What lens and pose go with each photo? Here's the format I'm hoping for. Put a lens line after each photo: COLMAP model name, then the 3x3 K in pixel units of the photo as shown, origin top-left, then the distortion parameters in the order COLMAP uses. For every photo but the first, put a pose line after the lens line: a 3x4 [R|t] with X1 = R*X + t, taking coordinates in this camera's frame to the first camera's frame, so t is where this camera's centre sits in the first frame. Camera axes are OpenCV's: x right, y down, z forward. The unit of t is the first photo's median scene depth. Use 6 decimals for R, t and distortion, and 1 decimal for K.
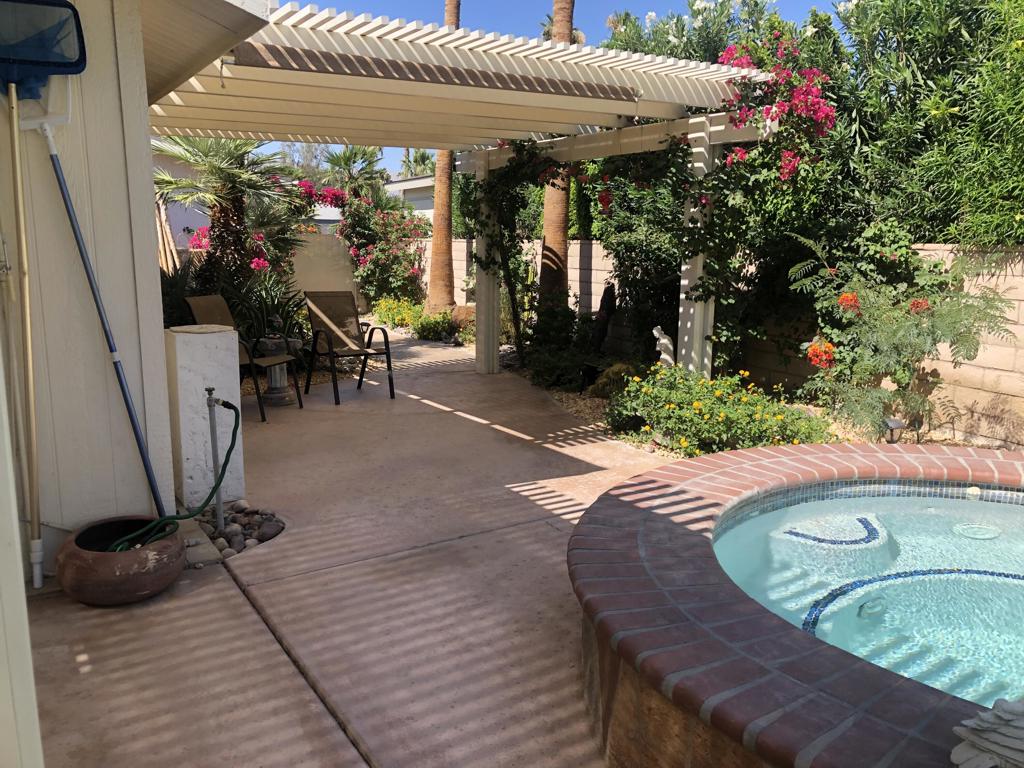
lens RADIAL K [[833.1, 0, 517.2], [0, 833.1, 385.6], [0, 0, 1]] dist [0.011669, 0.003782]
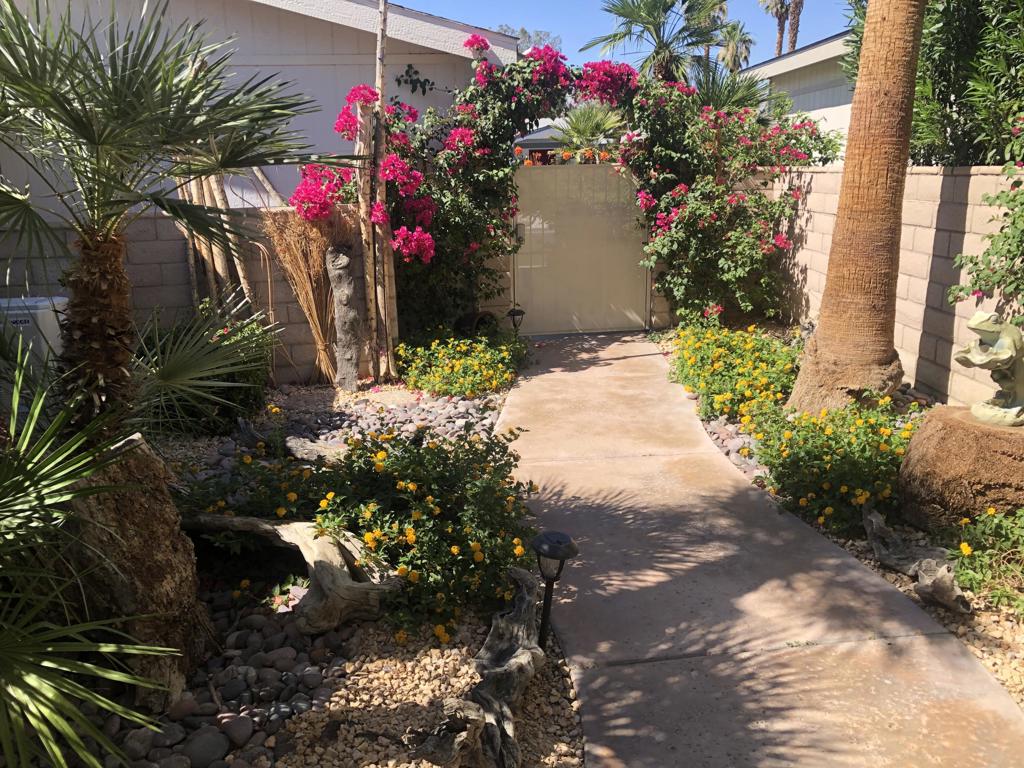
lens RADIAL K [[833.1, 0, 507.3], [0, 833.1, 389.6], [0, 0, 1]] dist [0.011669, 0.003782]
pose [[0.910498, 0.084048, -0.404882, -0.069765], [-0.049042, 0.994164, 0.096089, -0.096789], [0.410595, -0.067632, 0.909306, 0.540601]]
